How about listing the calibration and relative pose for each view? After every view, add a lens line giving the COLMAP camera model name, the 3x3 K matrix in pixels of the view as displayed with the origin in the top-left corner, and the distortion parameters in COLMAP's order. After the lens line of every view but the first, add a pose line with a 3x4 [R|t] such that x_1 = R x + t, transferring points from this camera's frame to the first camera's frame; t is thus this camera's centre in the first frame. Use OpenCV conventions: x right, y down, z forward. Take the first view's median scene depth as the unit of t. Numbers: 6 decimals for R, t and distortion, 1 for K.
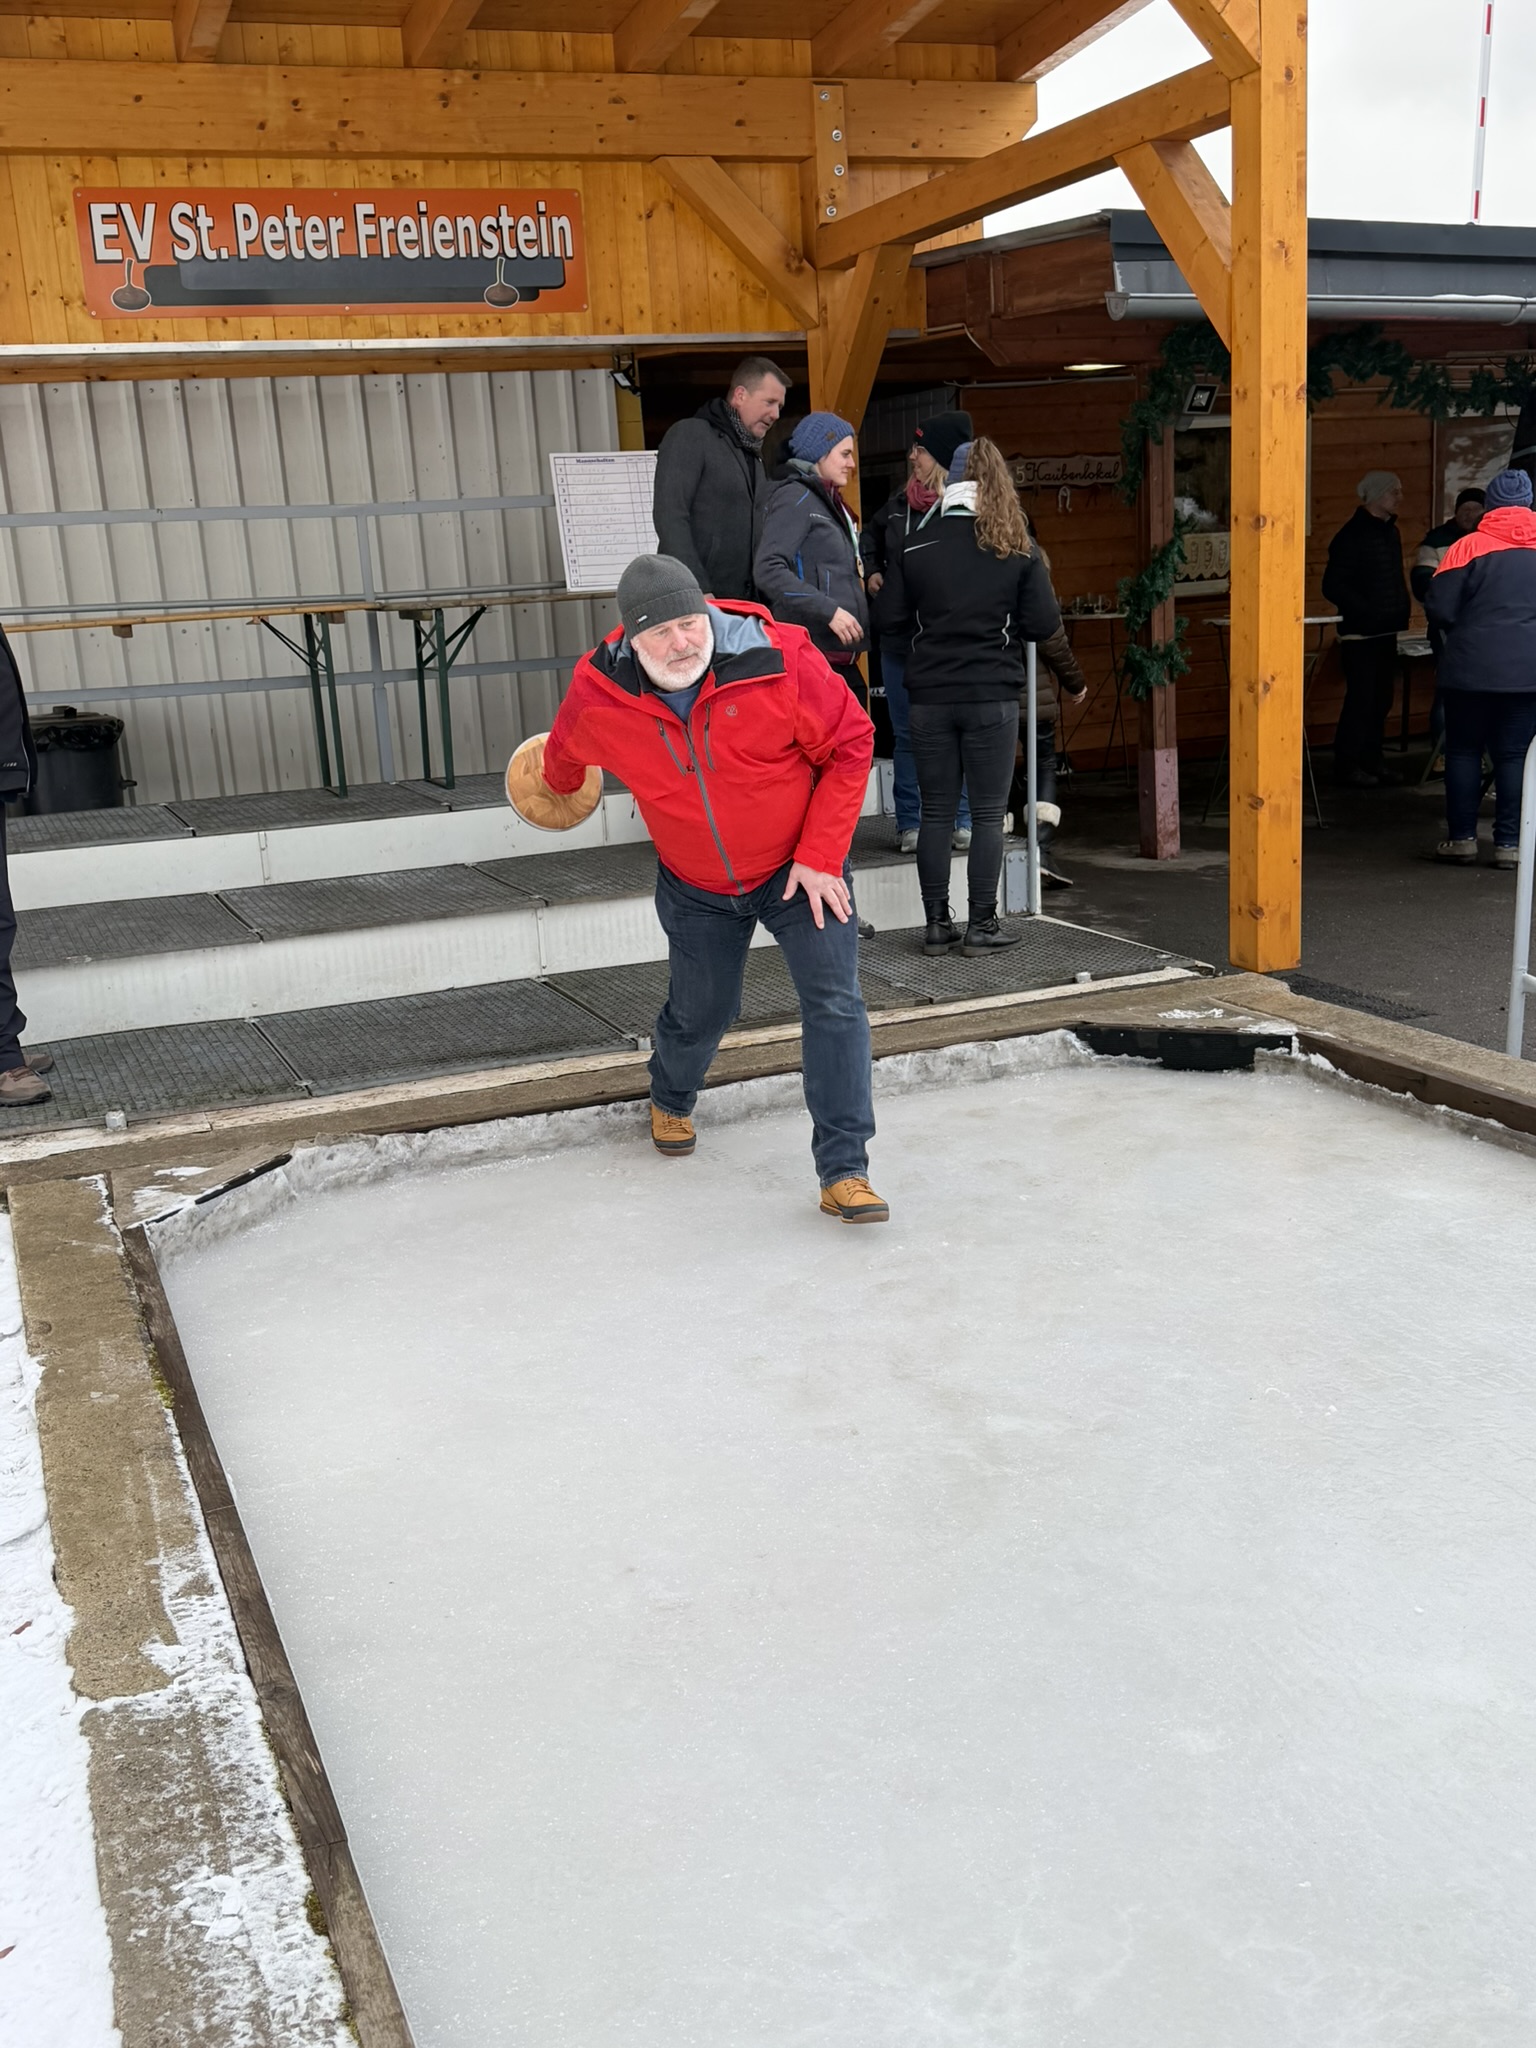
lens RADIAL K [[2033.5, 0, 757.3], [0, 2033.5, 1038.3], [0, 0, 1]] dist [0.150848, -0.321672]
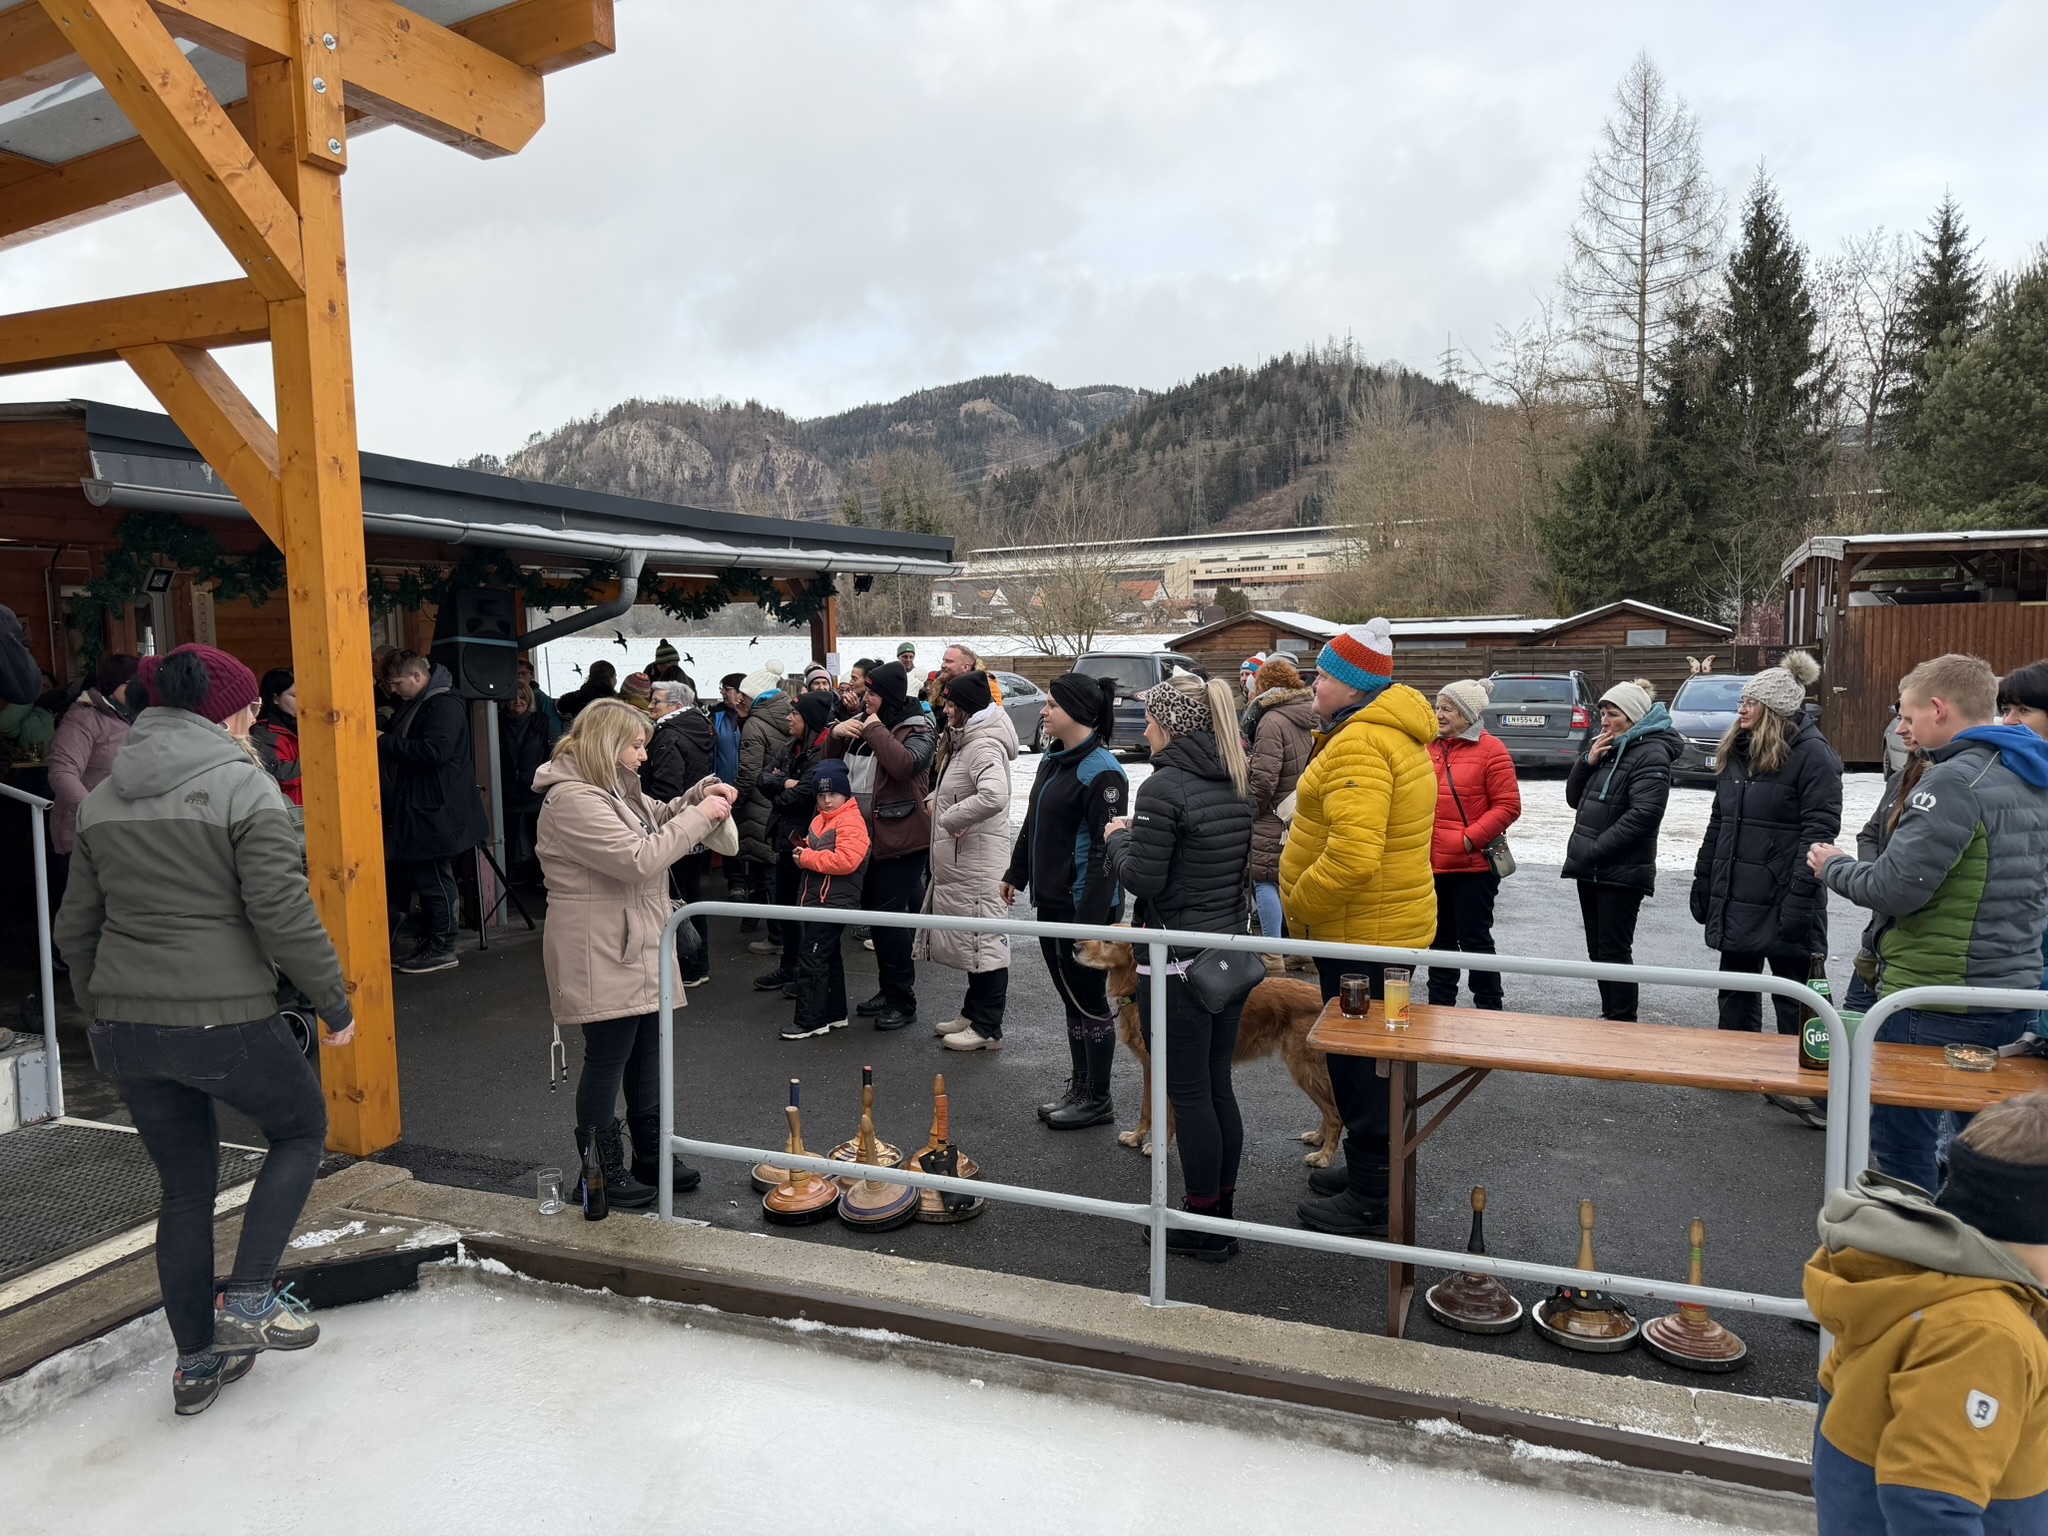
lens RADIAL K [[1434.3, 0, 1017.0], [0, 1434.3, 771.0], [0, 0, 1]] dist [0.042937, -0.048181]
pose [[0.685423, -0.024284, 0.727740, -0.033251], [0.147652, 0.983315, -0.106255, -0.073579], [-0.713018, 0.180282, 0.677572, 0.209260]]
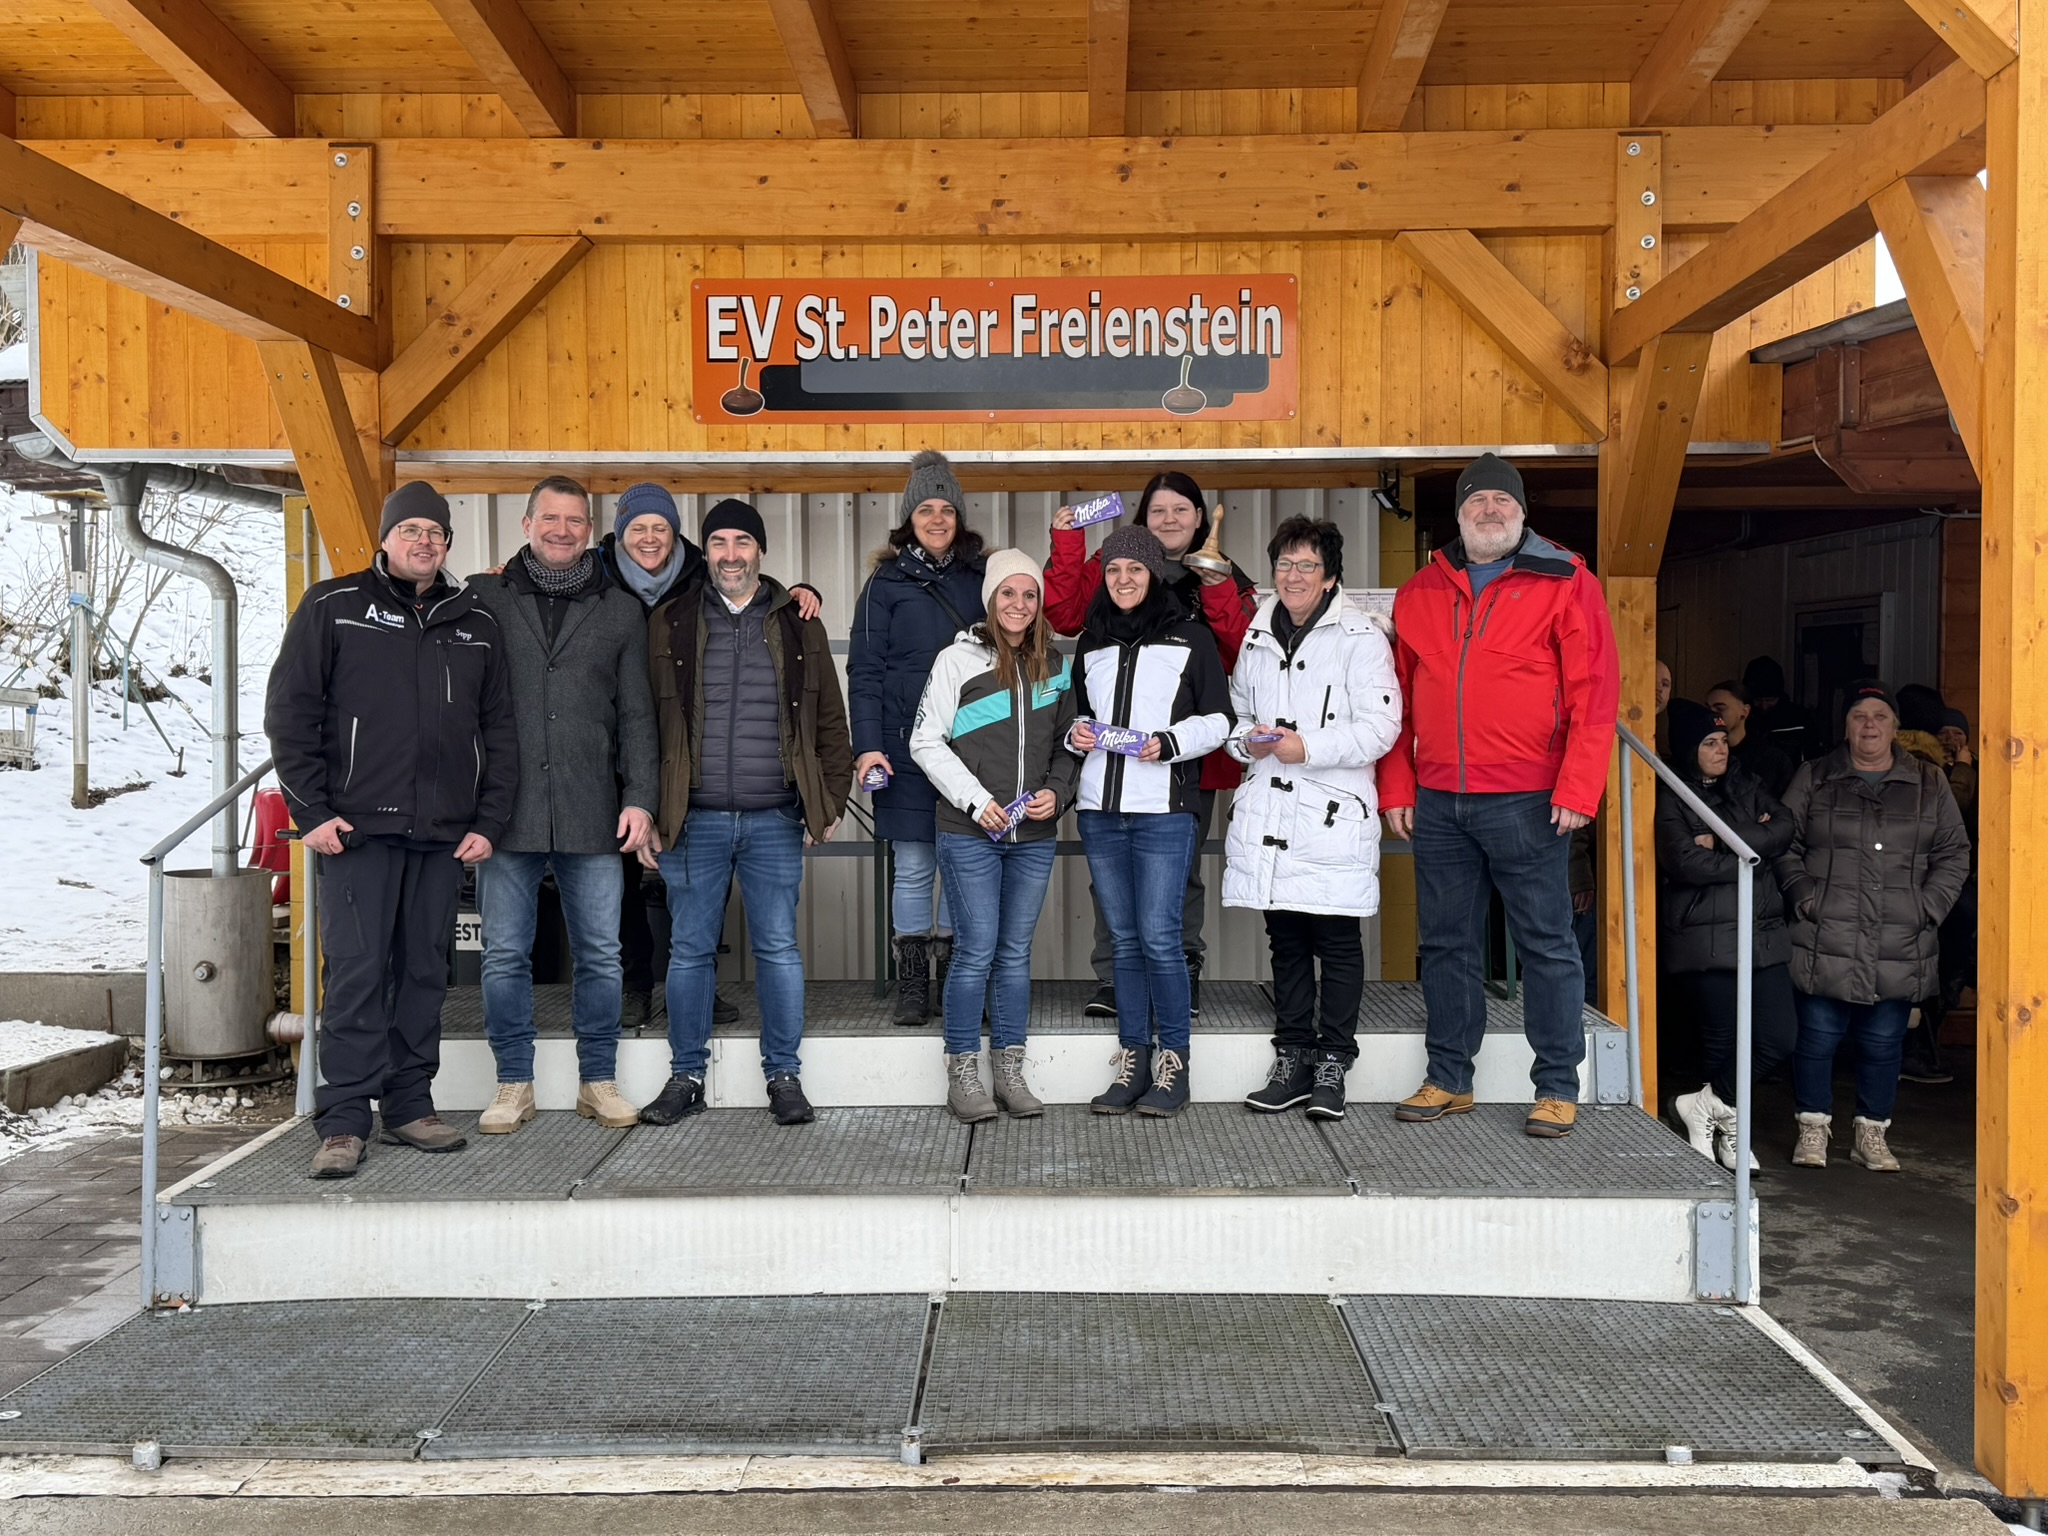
lens RADIAL K [[2275.6, 0, 1032.7], [0, 2275.6, 770.4], [0, 0, 1]] dist [0.216277, -0.486607]
pose [[0.922241, 0.067720, -0.380638, 0.178360], [-0.137733, 0.977493, -0.159804, -0.070135], [0.361249, 0.199805, 0.910811, 0.200345]]
